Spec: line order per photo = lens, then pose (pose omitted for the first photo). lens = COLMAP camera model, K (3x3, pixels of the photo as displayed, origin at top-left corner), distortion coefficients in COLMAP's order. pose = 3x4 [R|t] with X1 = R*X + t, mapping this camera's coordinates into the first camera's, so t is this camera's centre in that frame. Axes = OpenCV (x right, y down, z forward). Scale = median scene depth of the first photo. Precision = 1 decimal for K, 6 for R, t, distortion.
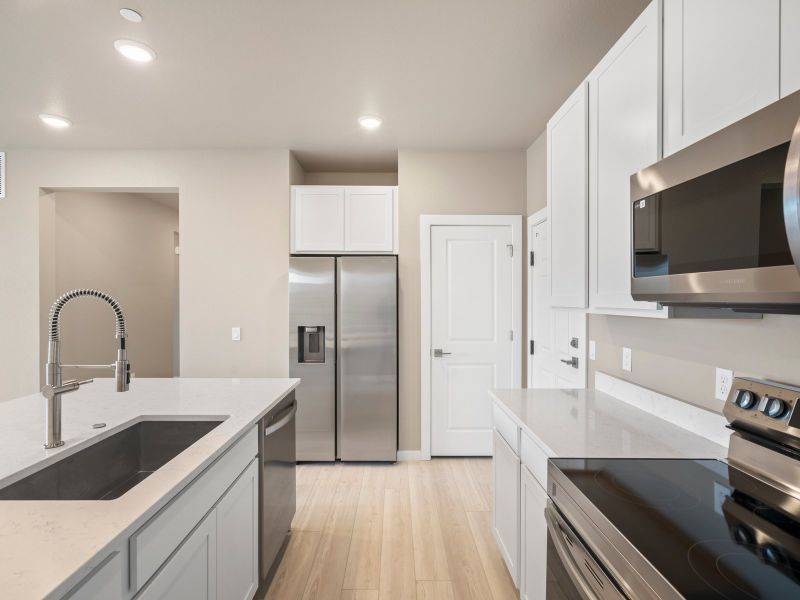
lens RADIAL K [[427.0, 0, 404.1], [0, 427.0, 303.9], [0, 0, 1]] dist [0.006999, -0.000230]
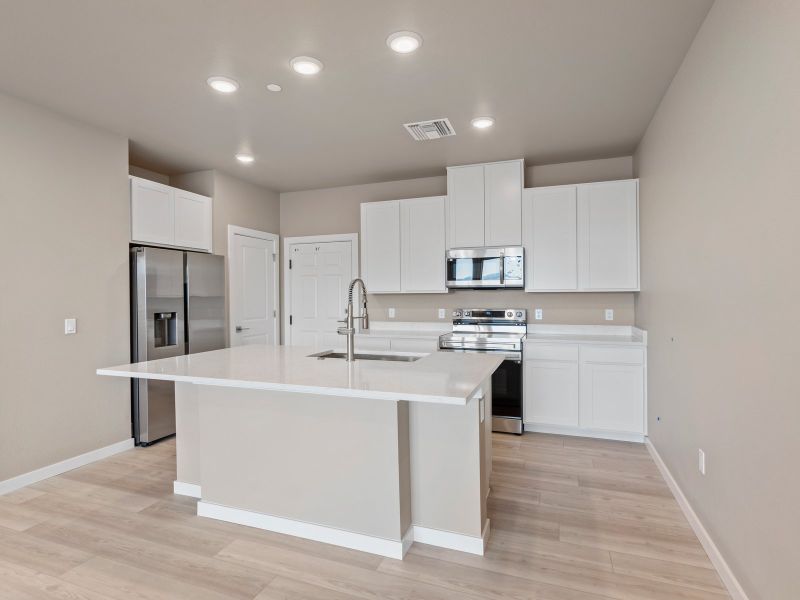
lens RADIAL K [[409.6, 0, 418.1], [0, 409.6, 296.6], [0, 0, 1]] dist [-0.005735, 0.002332]
pose [[0.330515, -0.007089, 0.943774, -0.966616], [0.011473, 0.999928, 0.003493, 0.014738], [-0.943731, 0.009673, 0.330573, 0.045350]]
